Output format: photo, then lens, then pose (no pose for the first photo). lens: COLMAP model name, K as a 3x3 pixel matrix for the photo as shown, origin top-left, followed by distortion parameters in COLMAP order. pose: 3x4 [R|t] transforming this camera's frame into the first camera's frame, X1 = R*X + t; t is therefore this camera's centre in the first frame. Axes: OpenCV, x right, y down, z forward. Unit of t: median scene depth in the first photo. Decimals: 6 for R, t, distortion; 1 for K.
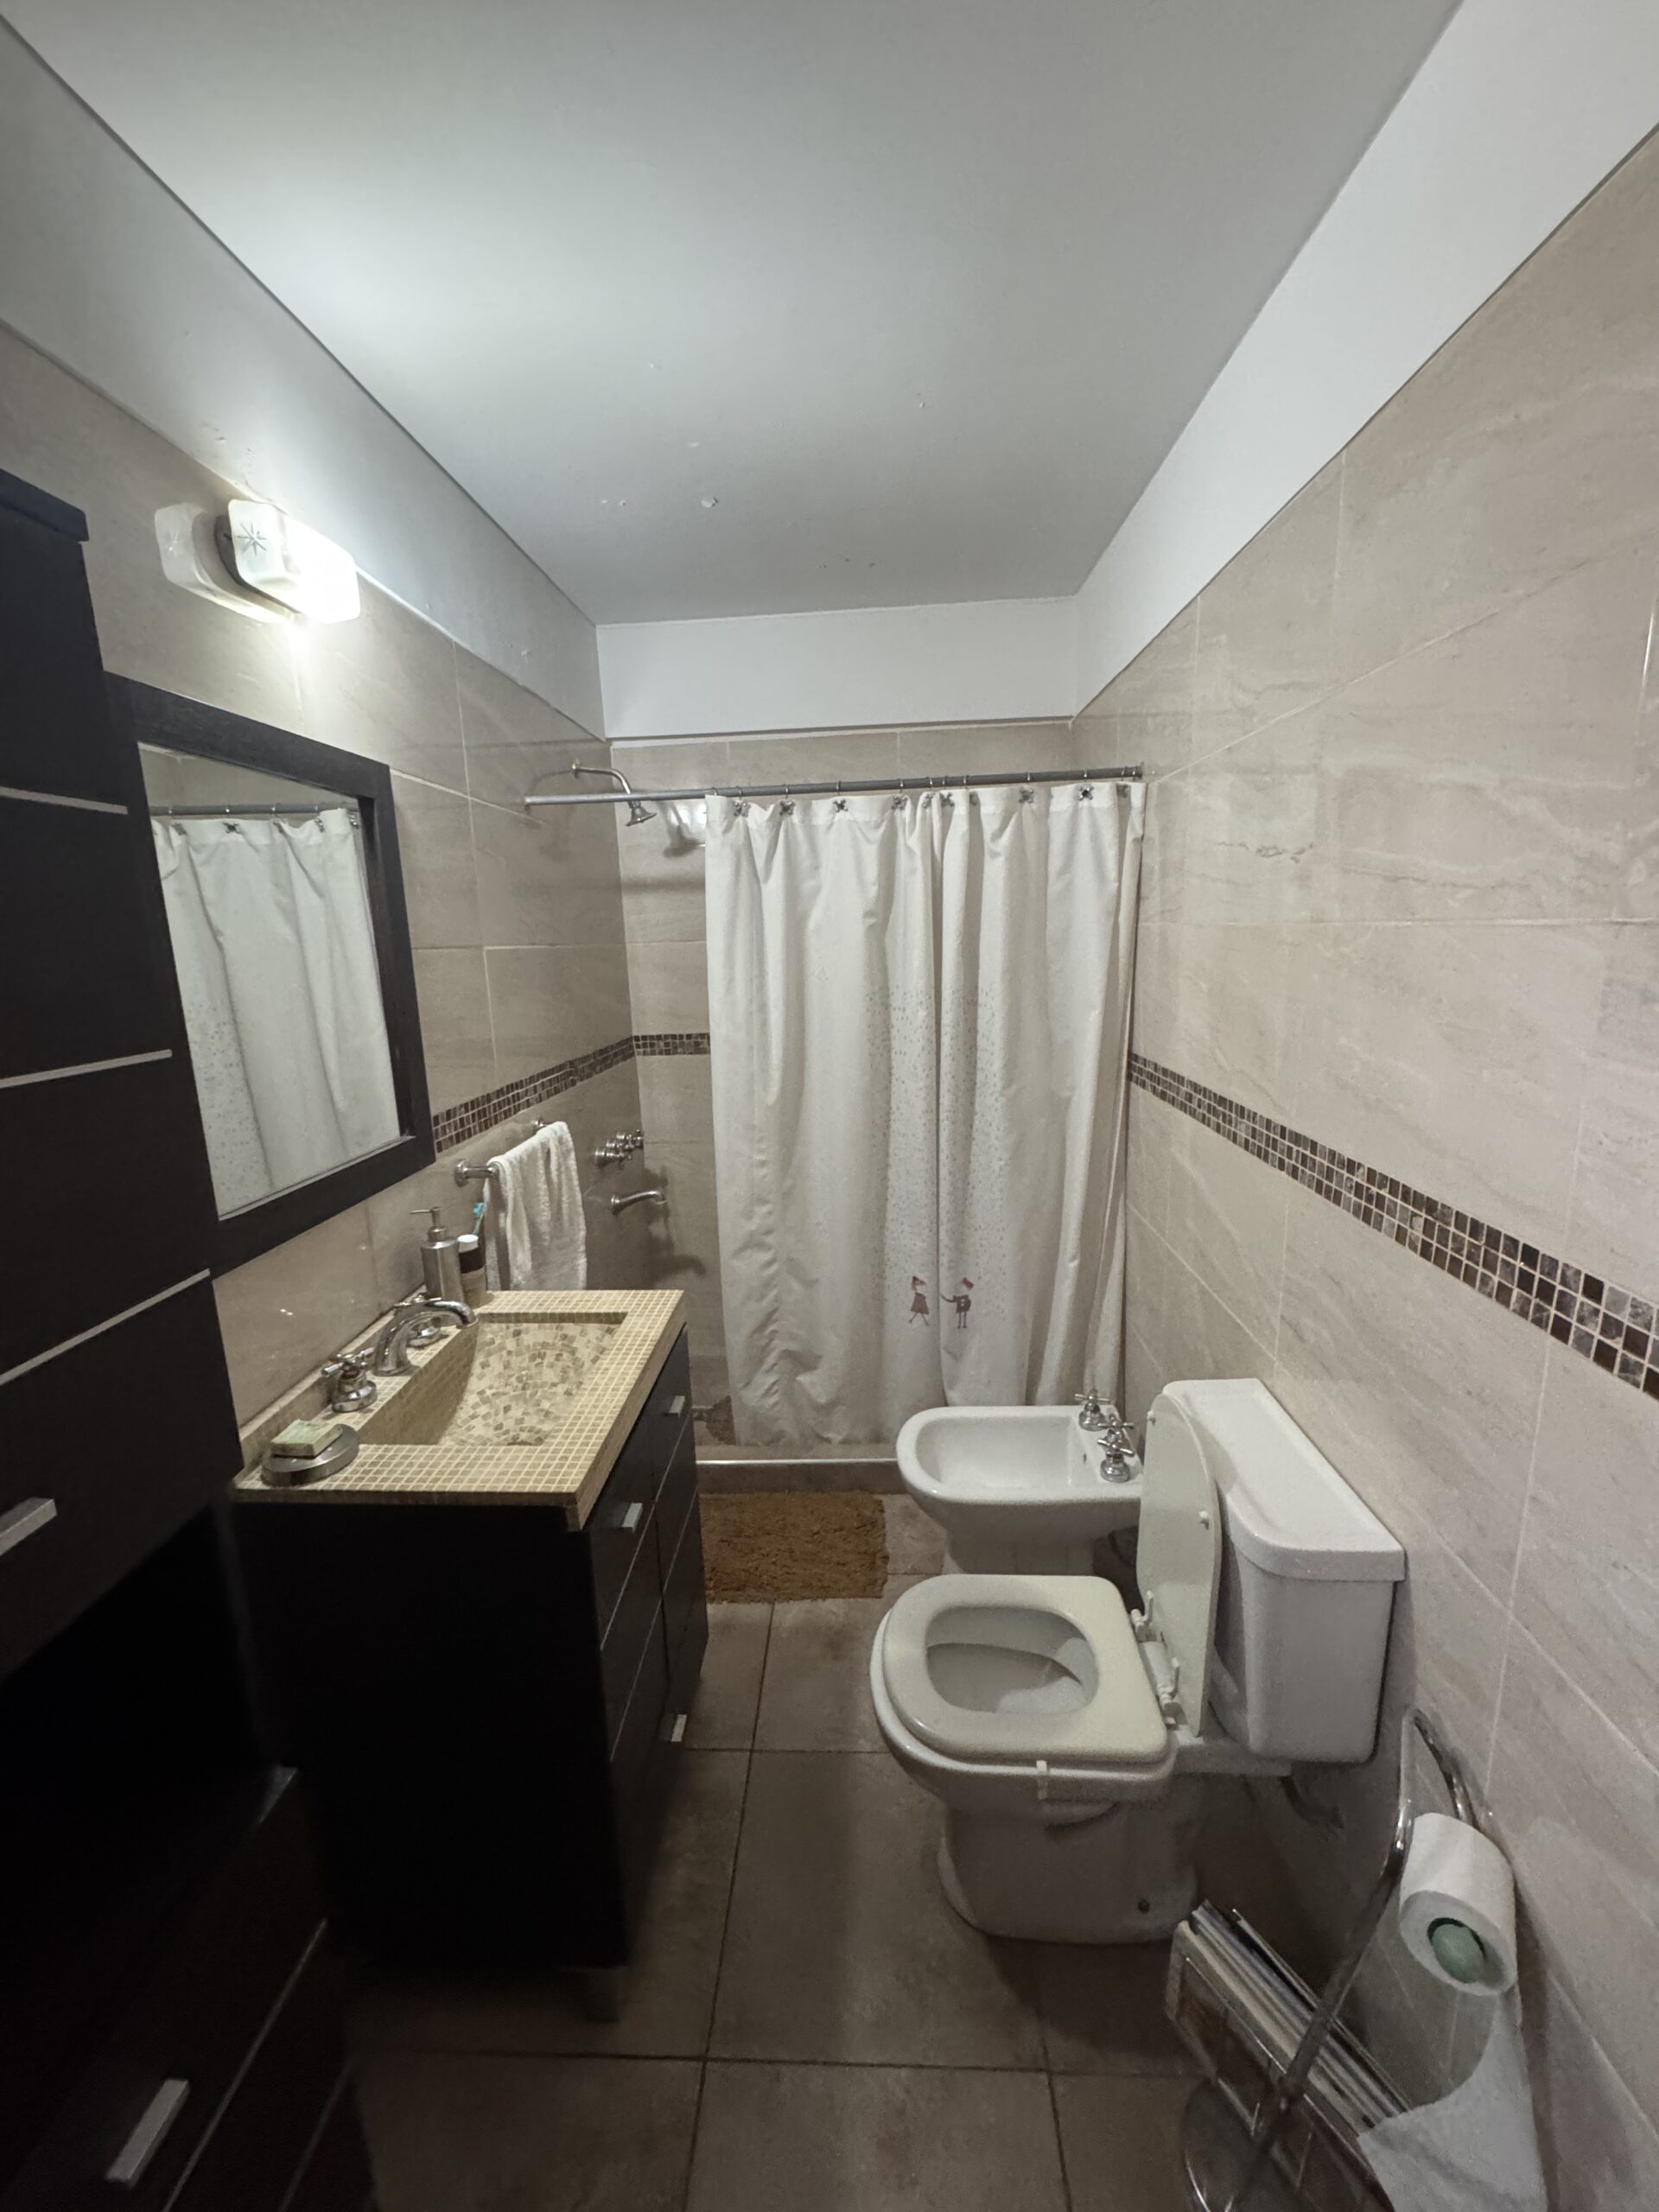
lens RADIAL K [[882.0, 0, 830.1], [0, 882.0, 1109.7], [0, 0, 1]] dist [-0.003497, 0.000900]
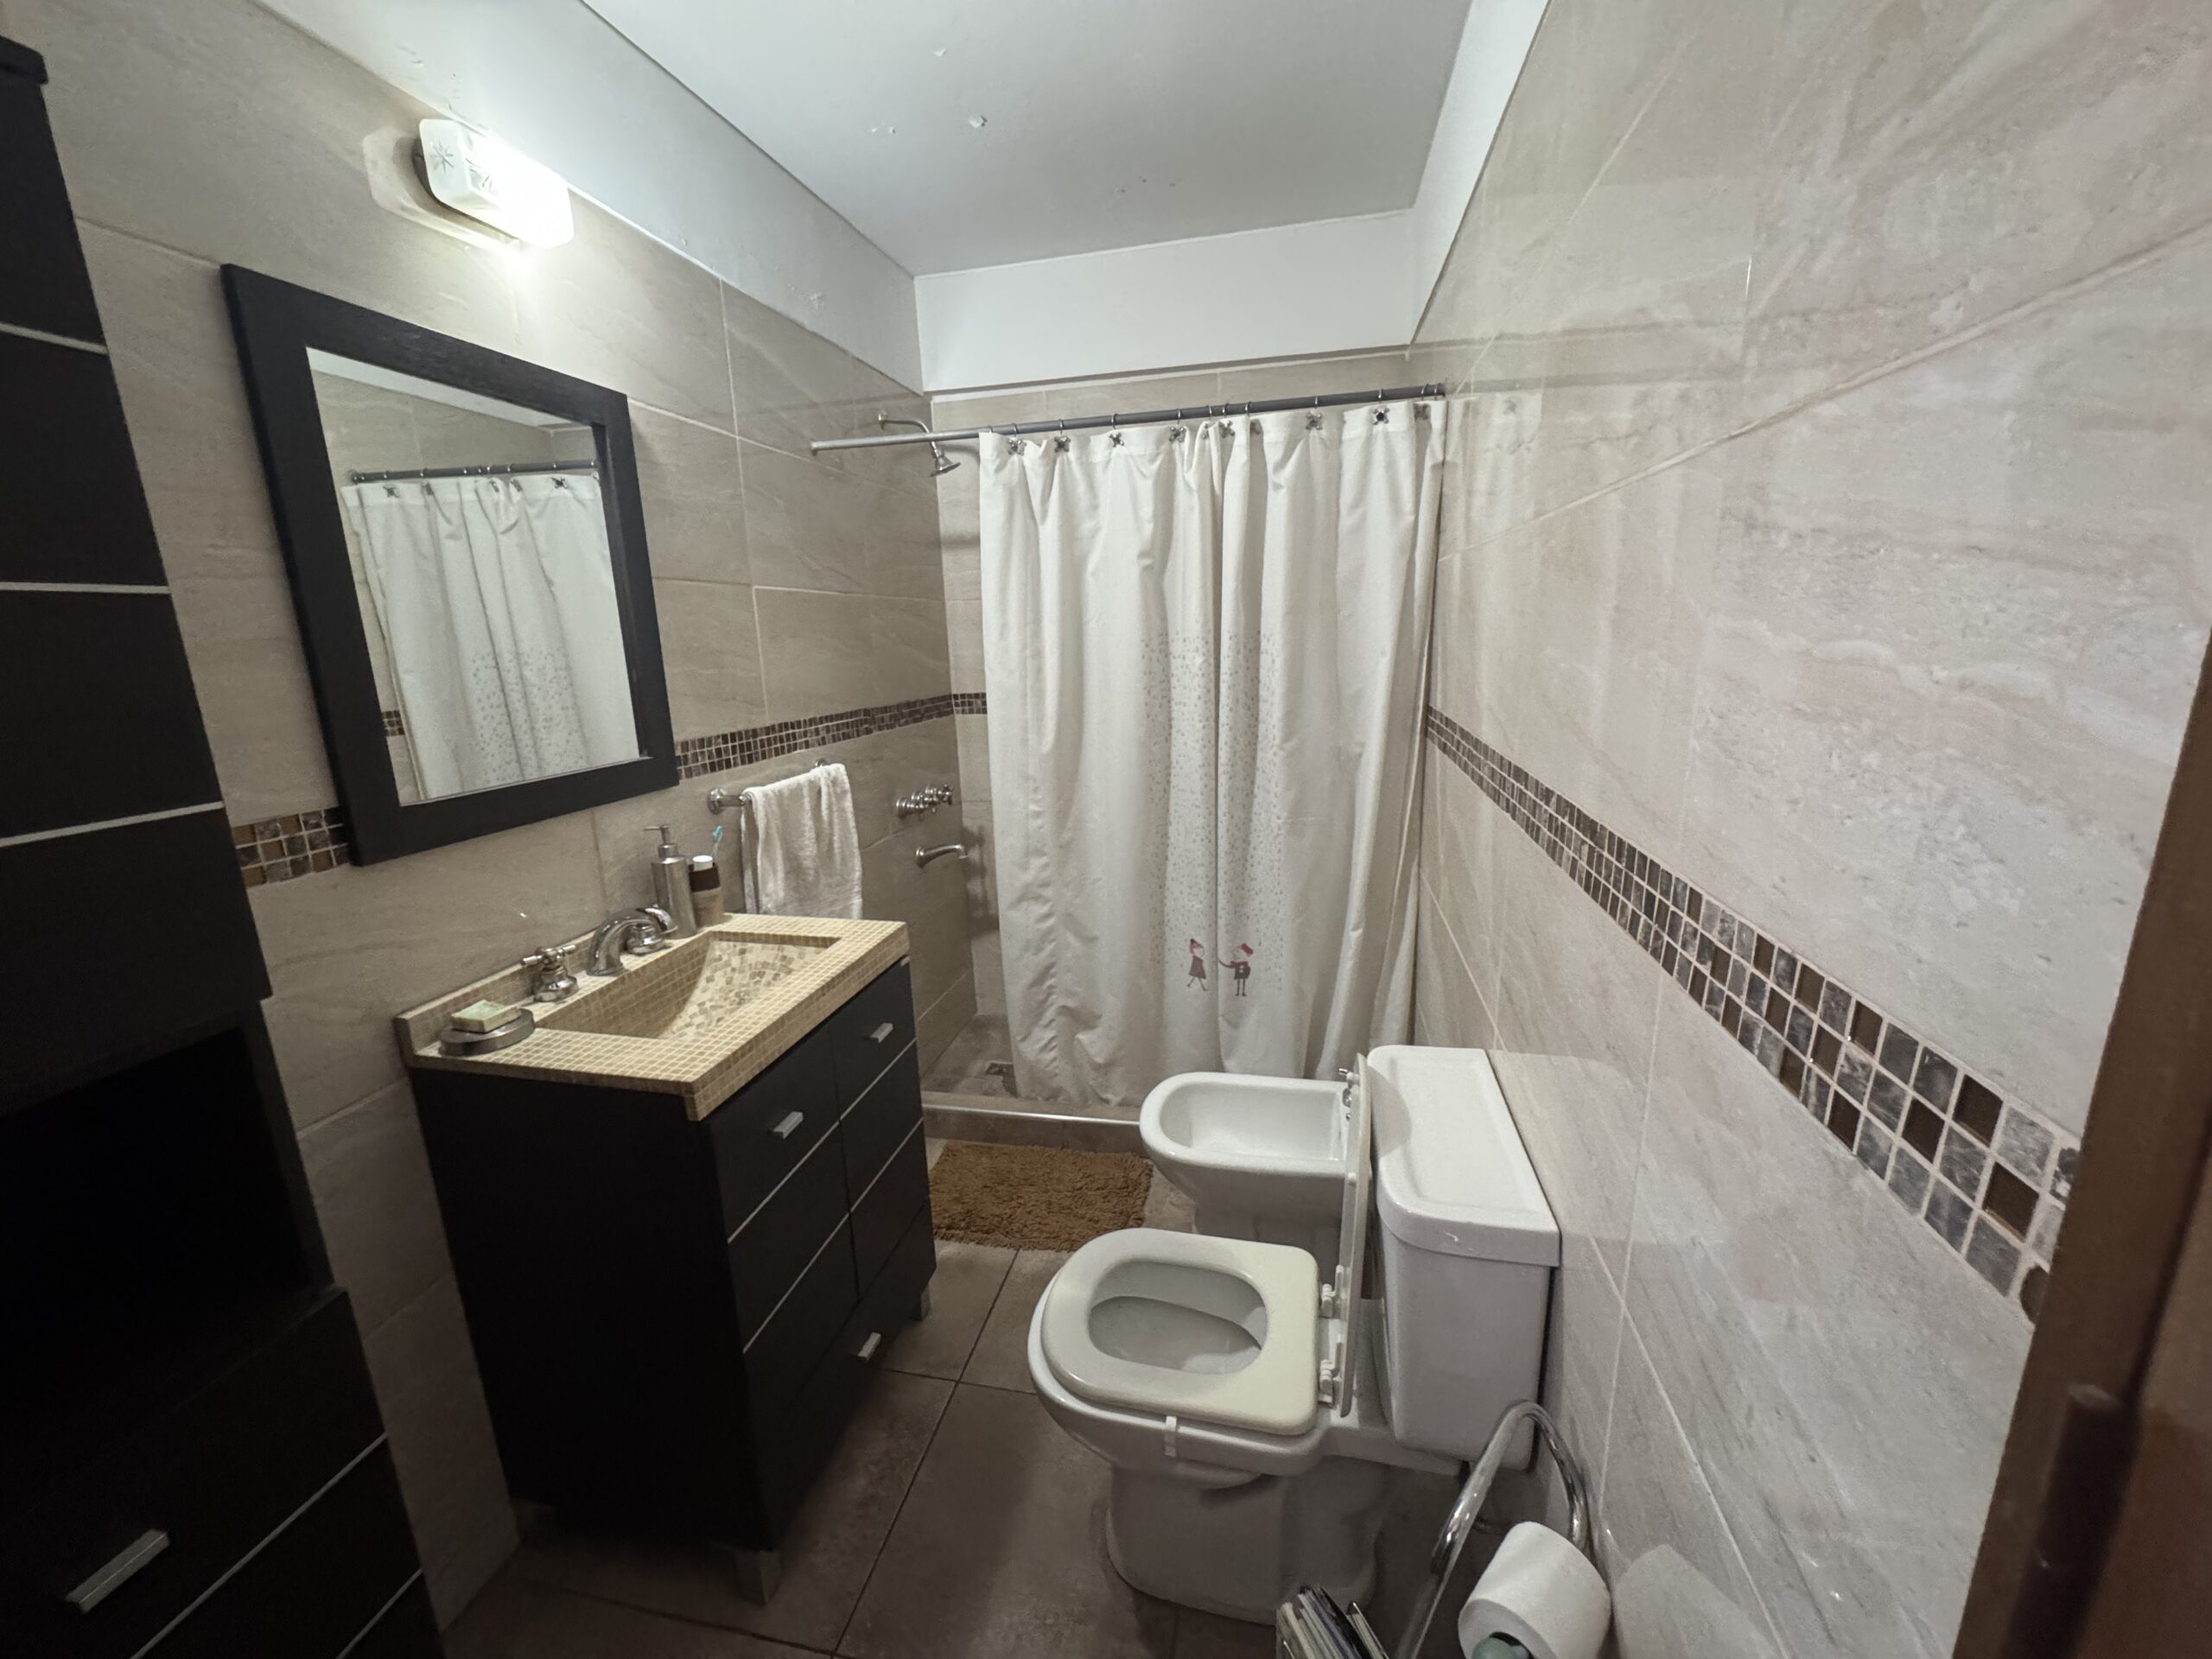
lens RADIAL K [[882.0, 0, 1105.6], [0, 882.0, 831.0], [0, 0, 1]] dist [-0.003497, 0.000900]
pose [[0.985562, 0.039446, -0.164658, 0.218619], [-0.034420, 0.998854, 0.033268, 0.060301], [0.165782, -0.027120, 0.985789, 0.053610]]
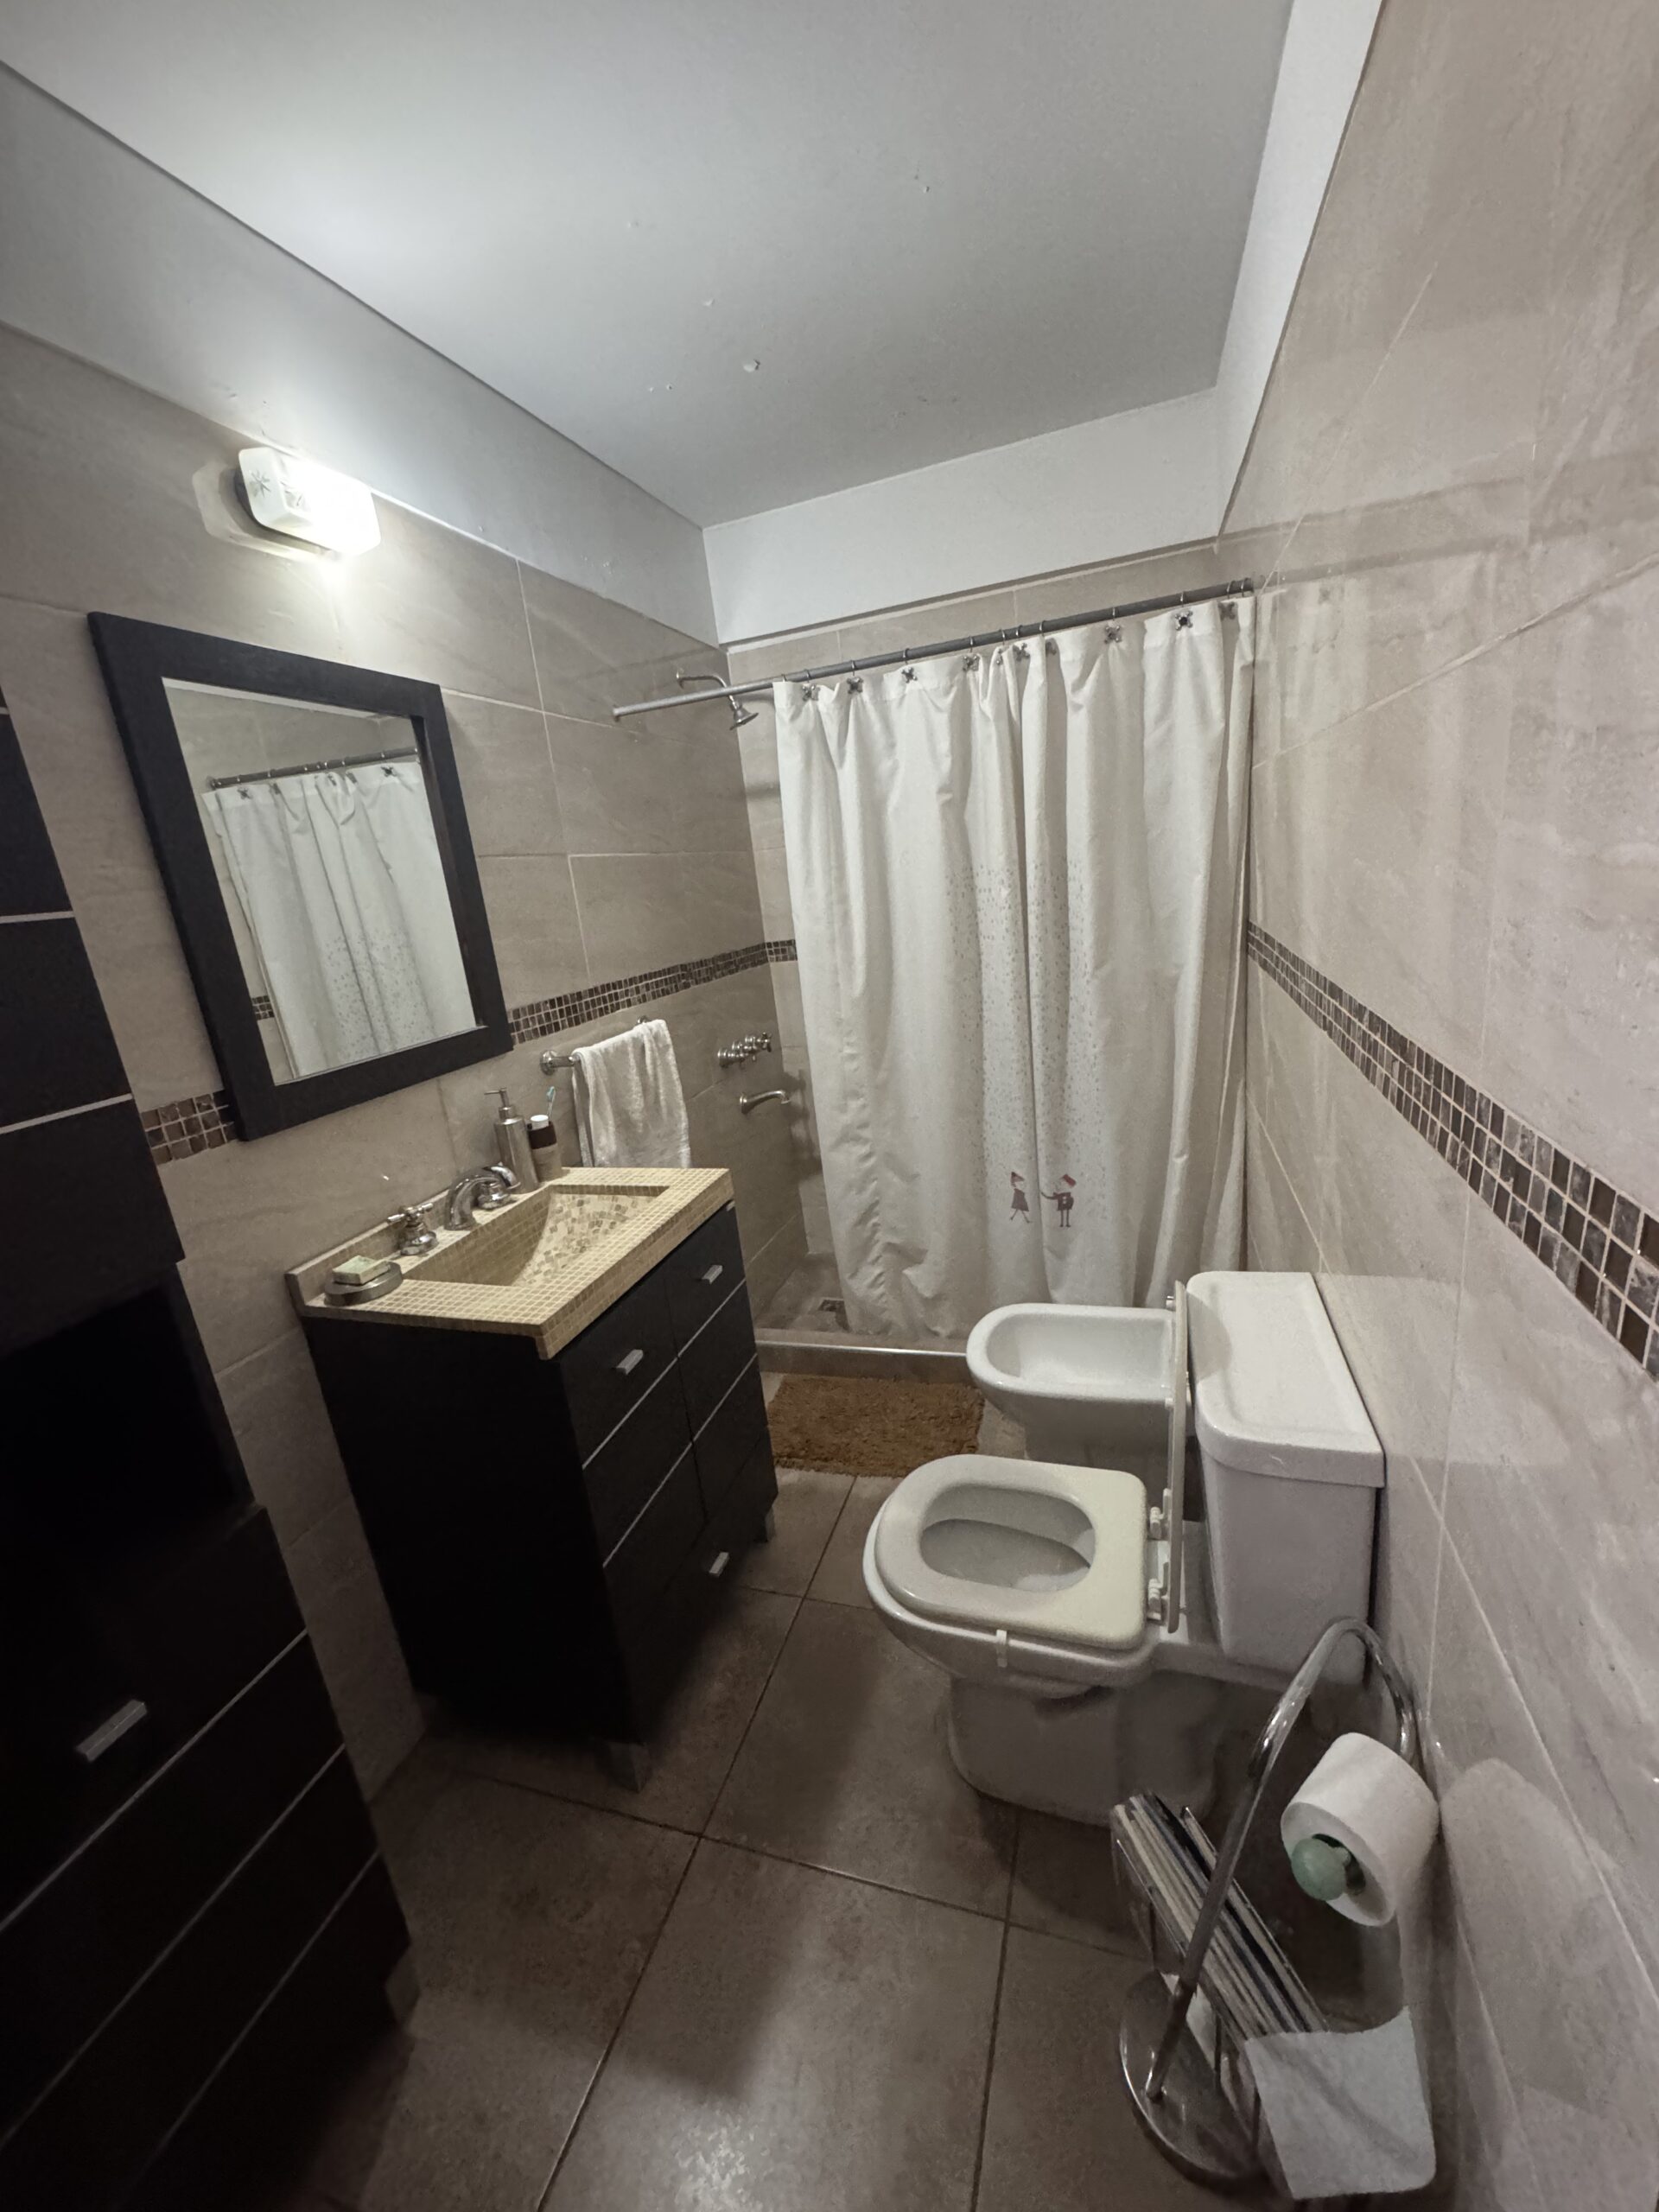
lens RADIAL K [[882.0, 0, 831.4], [0, 882.0, 1108.8], [0, 0, 1]] dist [-0.003497, 0.000900]
pose [[0.960917, -0.003292, -0.276818, 0.241022], [0.026124, 0.996546, 0.078832, 0.054356], [0.275602, -0.082983, 0.957683, 0.037246]]
